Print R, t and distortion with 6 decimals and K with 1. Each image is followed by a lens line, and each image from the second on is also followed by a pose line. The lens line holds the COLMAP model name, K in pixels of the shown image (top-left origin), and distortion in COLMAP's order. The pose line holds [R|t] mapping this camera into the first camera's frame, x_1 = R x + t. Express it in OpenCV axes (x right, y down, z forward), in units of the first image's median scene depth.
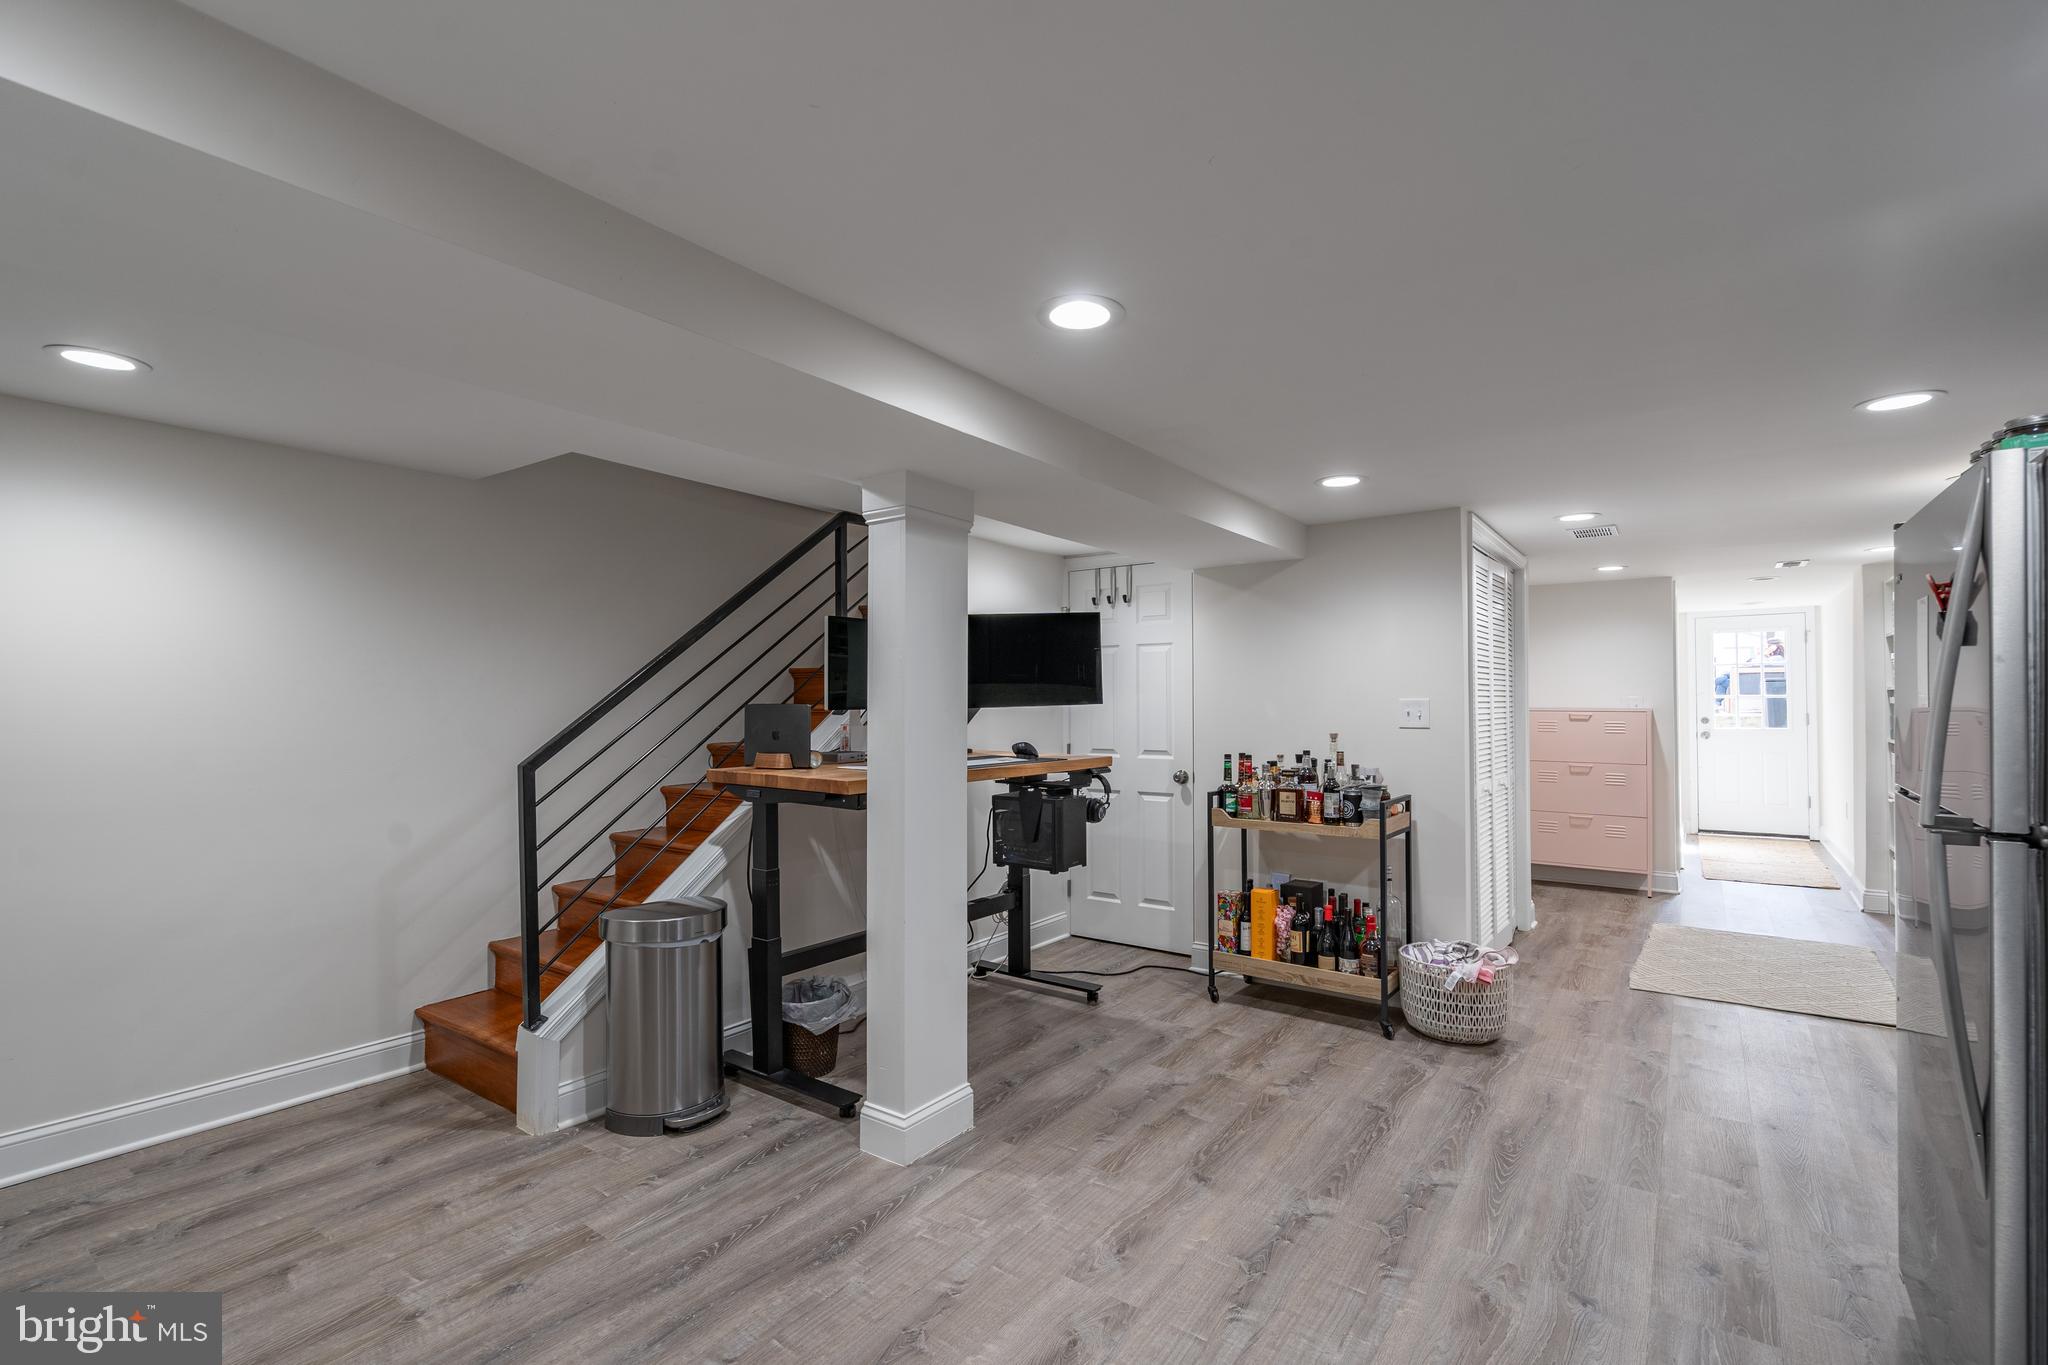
lens RADIAL K [[950.1, 0, 1031.0], [0, 950.1, 697.6], [0, 0, 1]] dist [-0.003129, 0.001461]
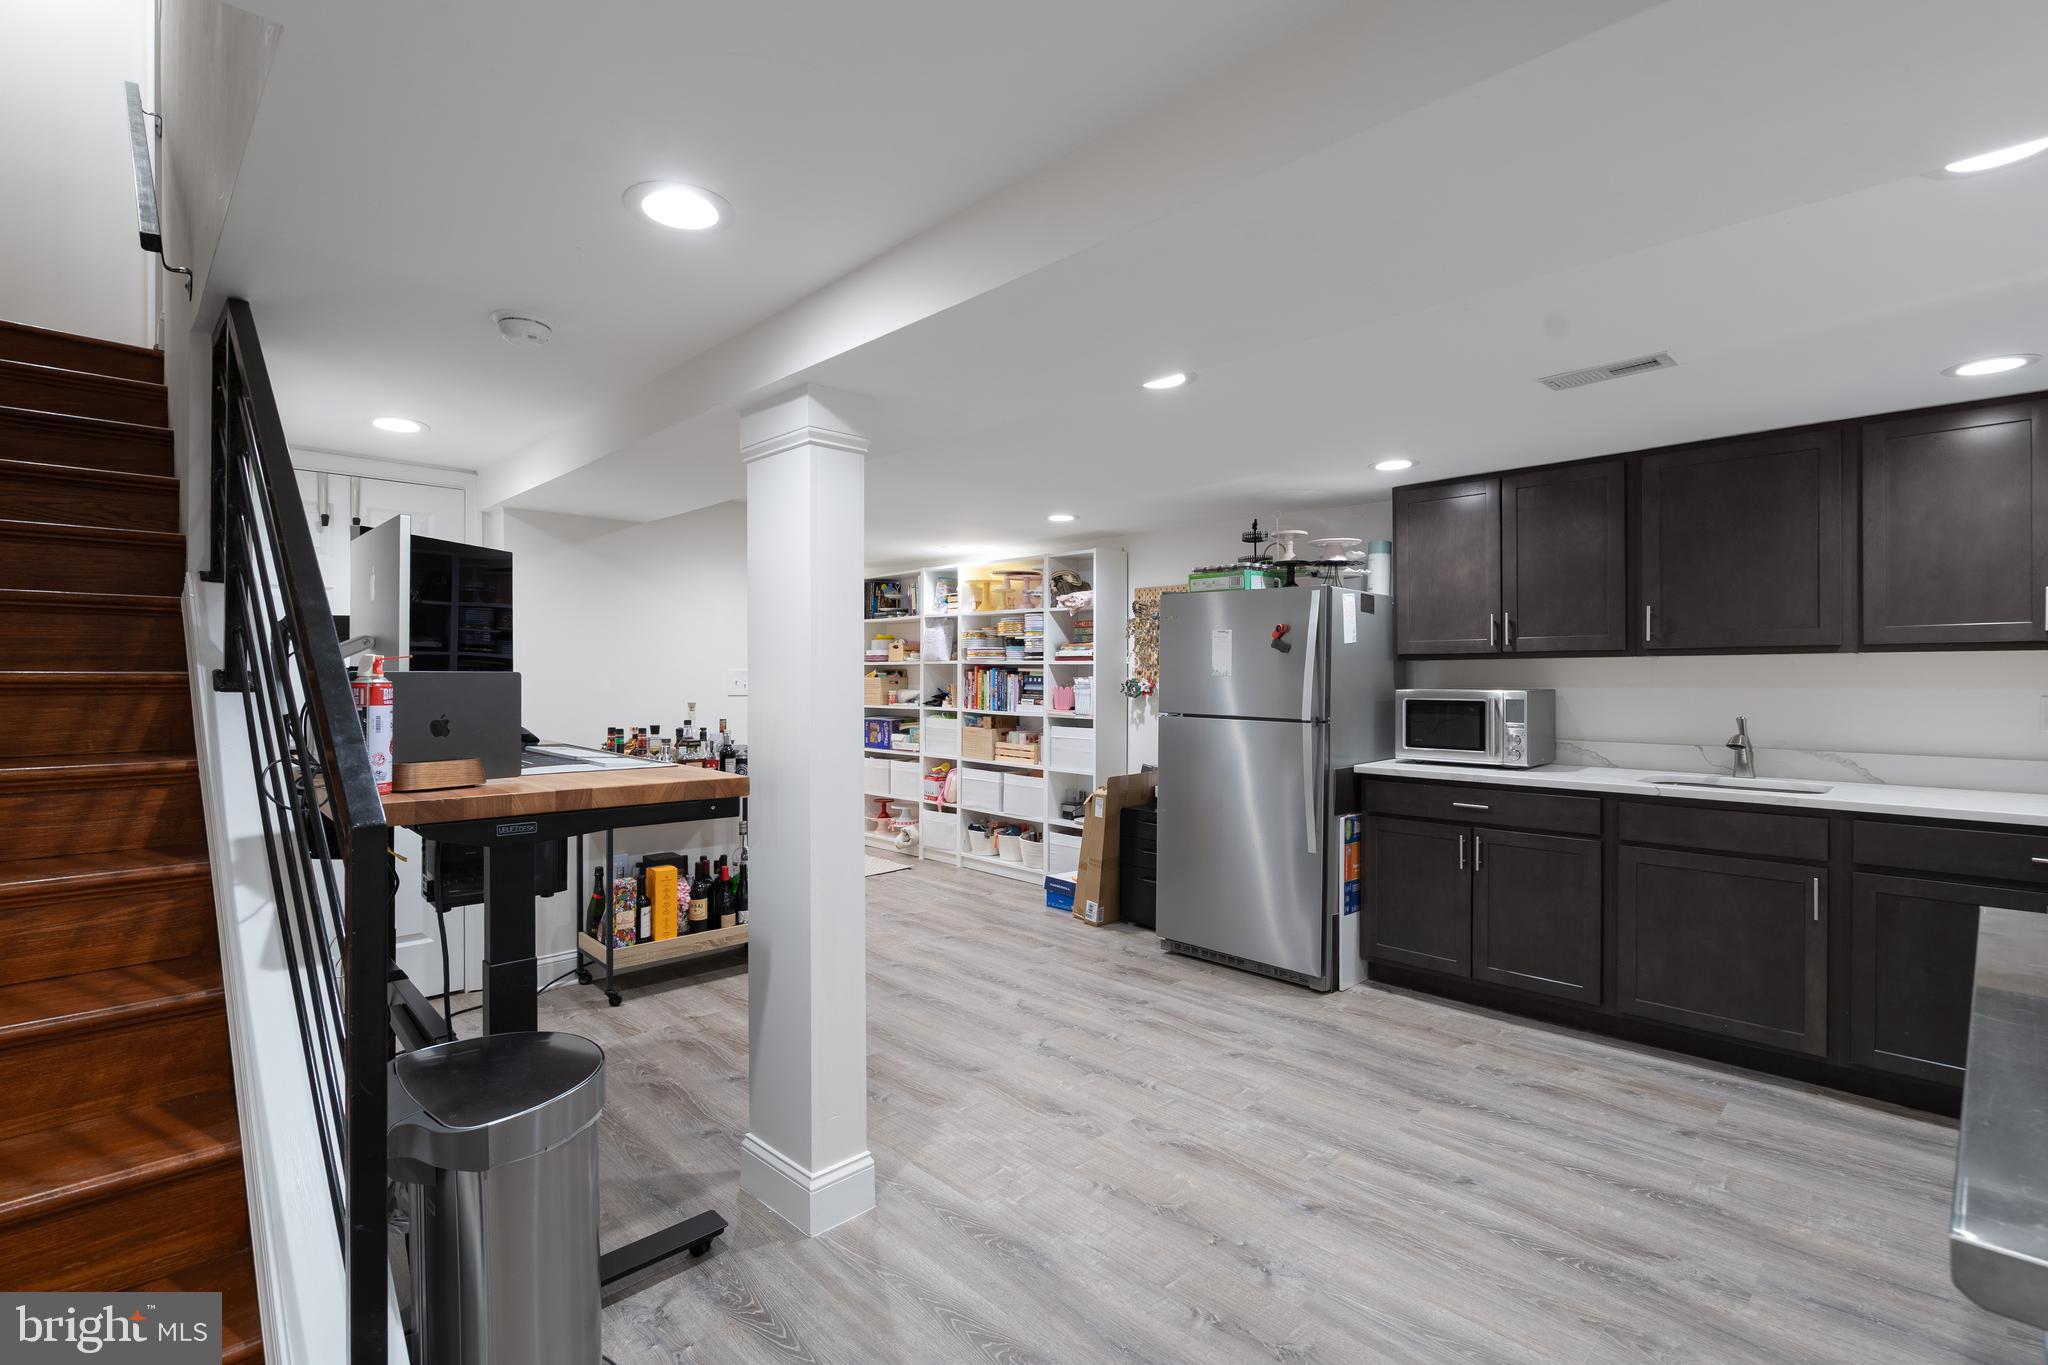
lens RADIAL K [[950.1, 0, 1034.5], [0, 950.1, 674.7], [0, 0, 1]] dist [-0.003129, 0.001461]
pose [[0.151295, 0.002025, 0.988487, -0.917593], [-0.004996, 0.999987, -0.001284, 0.010560], [-0.988476, -0.004744, 0.151303, 0.692323]]
